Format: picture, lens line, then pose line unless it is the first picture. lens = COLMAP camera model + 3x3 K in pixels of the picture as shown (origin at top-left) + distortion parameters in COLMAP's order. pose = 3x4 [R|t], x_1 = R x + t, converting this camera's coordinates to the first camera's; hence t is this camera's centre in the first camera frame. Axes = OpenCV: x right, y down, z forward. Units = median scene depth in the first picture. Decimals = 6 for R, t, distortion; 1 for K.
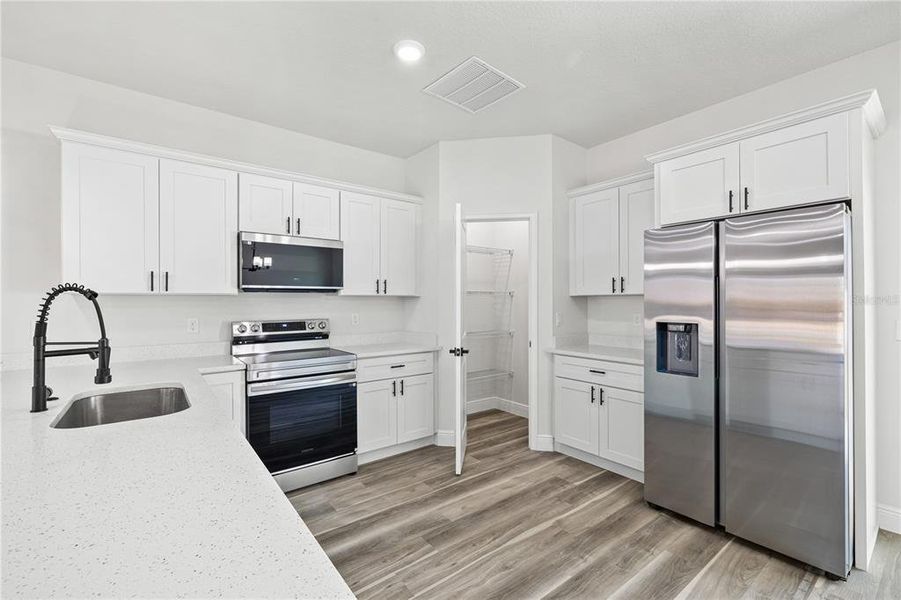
lens RADIAL K [[394.6, 0, 450.5], [0, 394.6, 300.0], [0, 0, 1]] dist [0.002281, 0.000184]
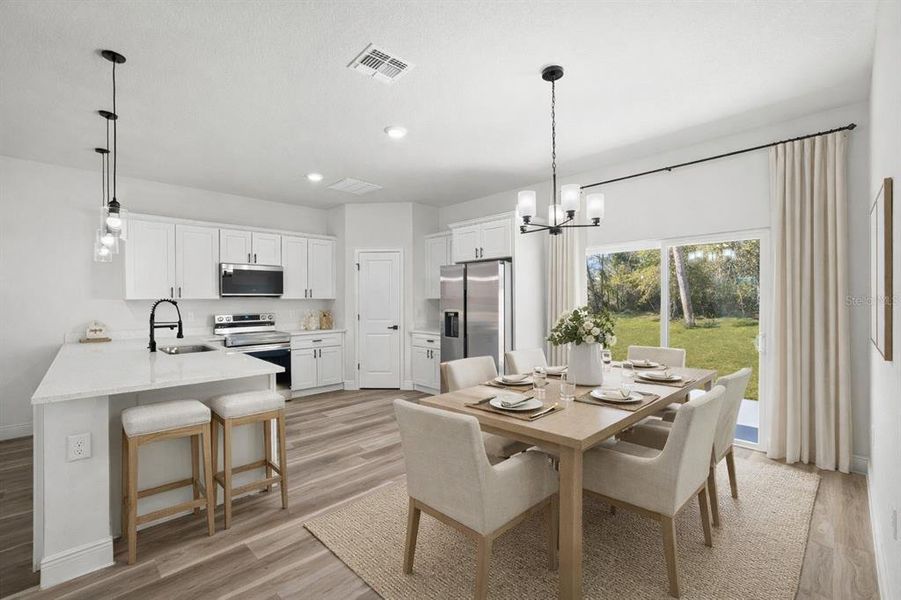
lens RADIAL K [[394.6, 0, 450.5], [0, 394.6, 300.0], [0, 0, 1]] dist [0.002281, 0.000184]
pose [[0.994531, -0.004879, 0.104329, 0.287661], [0.003979, 0.999953, 0.008831, -0.020818], [-0.104367, -0.008368, 0.994504, -0.822317]]
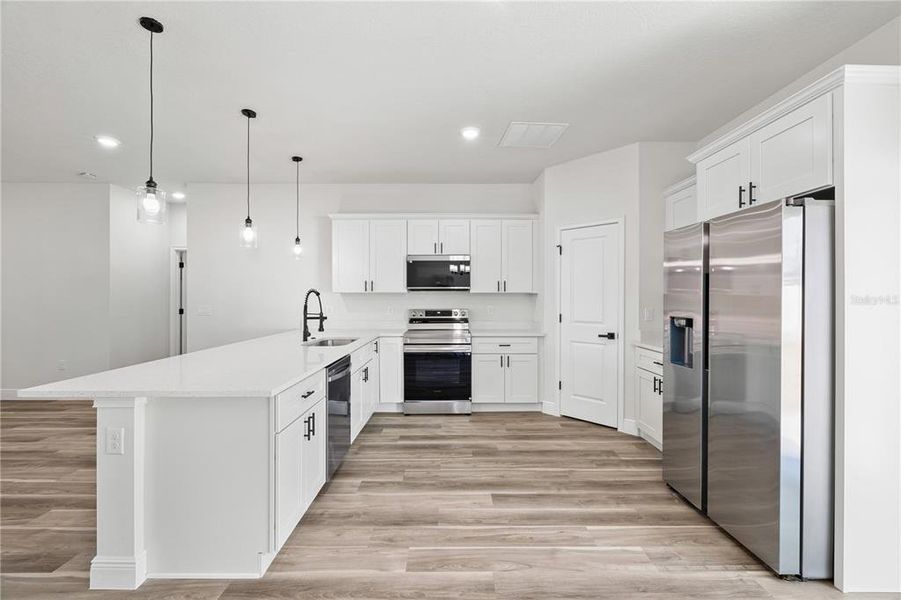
lens RADIAL K [[383.6, 0, 444.3], [0, 383.6, 295.6], [0, 0, 1]] dist [-0.000881, -0.000068]
pose [[0.785310, -0.000815, -0.619102, 0.577141], [-0.000094, 0.999999, -0.001435, 0.000097], [0.619103, 0.001185, 0.785309, -0.177364]]
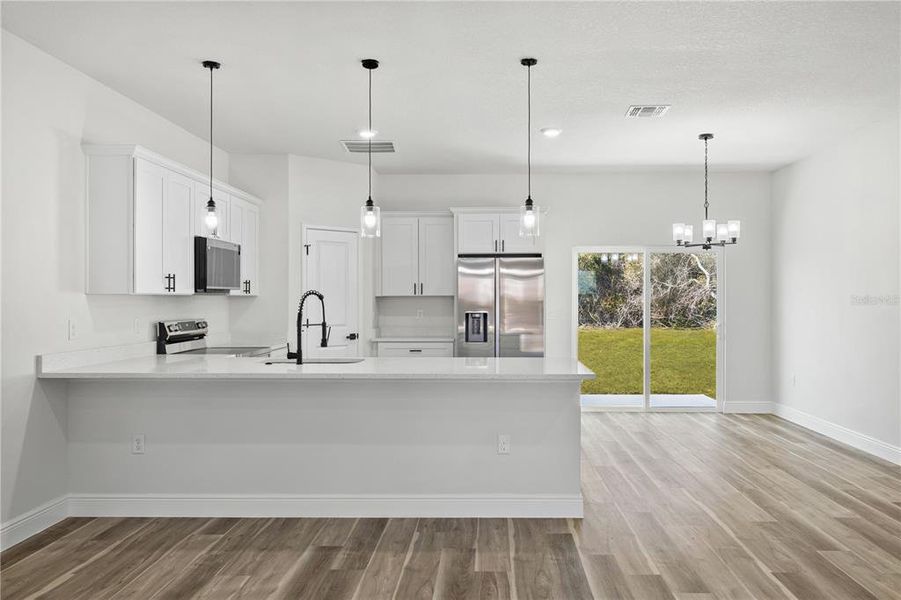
lens RADIAL K [[750.2, 0, 444.8], [0, 750.2, 300.0], [0, 0, 1]] dist [0.173043, -0.002342]
pose [[0.658599, 0.000131, 0.752494, -1.628312], [-0.003088, 0.999992, 0.002529, -0.006516], [-0.752488, -0.003989, 0.658594, -0.872740]]
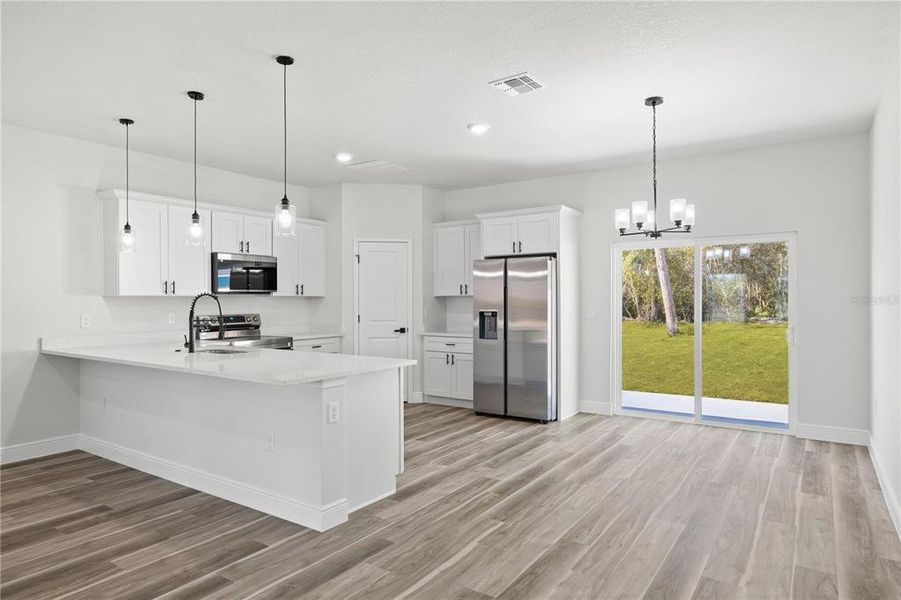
lens RADIAL K [[568.3, 0, 450.5], [0, 568.3, 300.0], [0, 0, 1]] dist [0.006838, 0.001776]
pose [[0.950771, -0.003838, 0.309872, -0.345222], [0.003038, 0.999991, 0.003067, -0.003560], [-0.309881, -0.001975, 0.950773, -1.208950]]
